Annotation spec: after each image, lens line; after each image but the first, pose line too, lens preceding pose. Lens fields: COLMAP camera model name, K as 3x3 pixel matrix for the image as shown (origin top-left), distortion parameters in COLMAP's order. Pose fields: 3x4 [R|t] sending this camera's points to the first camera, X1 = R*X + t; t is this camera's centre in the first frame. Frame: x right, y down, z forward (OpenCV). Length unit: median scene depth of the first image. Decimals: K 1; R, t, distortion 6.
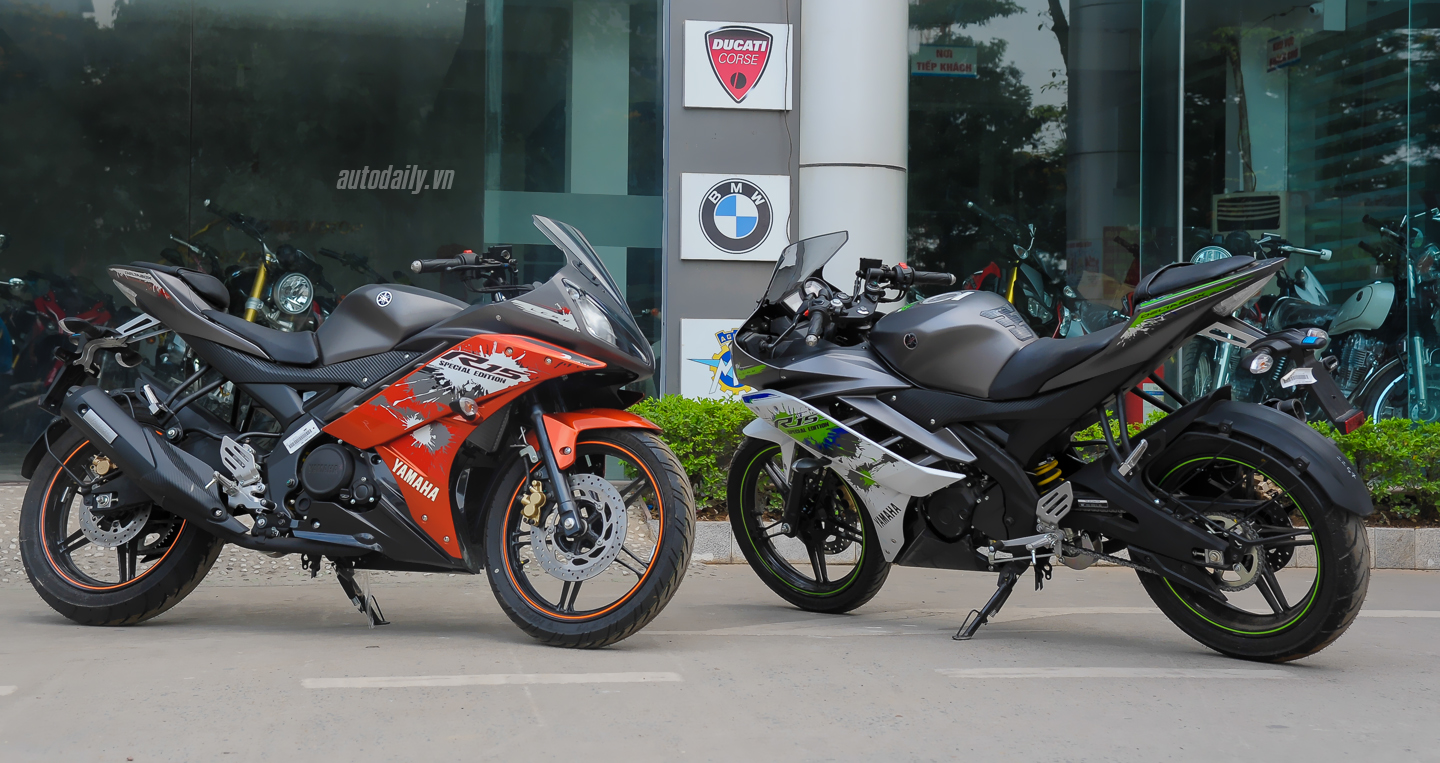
lens RADIAL K [[2112.8, 0, 721.4], [0, 2112.8, 319.4], [0, 0, 1]] dist [0.048622, 0.079609]
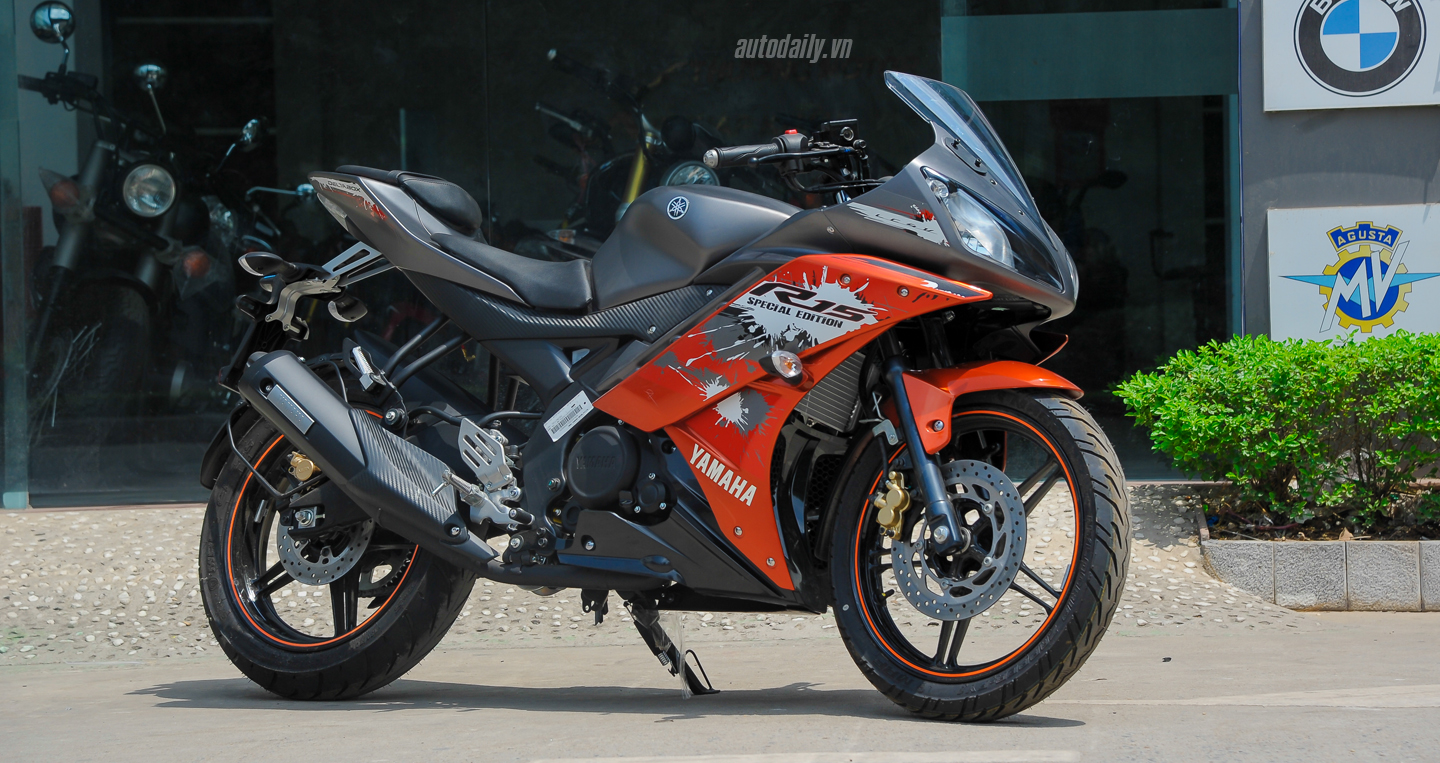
lens RADIAL K [[3811.5, 0, 720.0], [0, 3811.5, 381.5], [0, 0, 1]] dist [0.503378, 0.778128]
pose [[0.970075, -0.030782, -0.240846, 0.143286], [0.041360, 0.998383, 0.038988, -0.001368], [0.239256, -0.047782, 0.969780, -0.172448]]
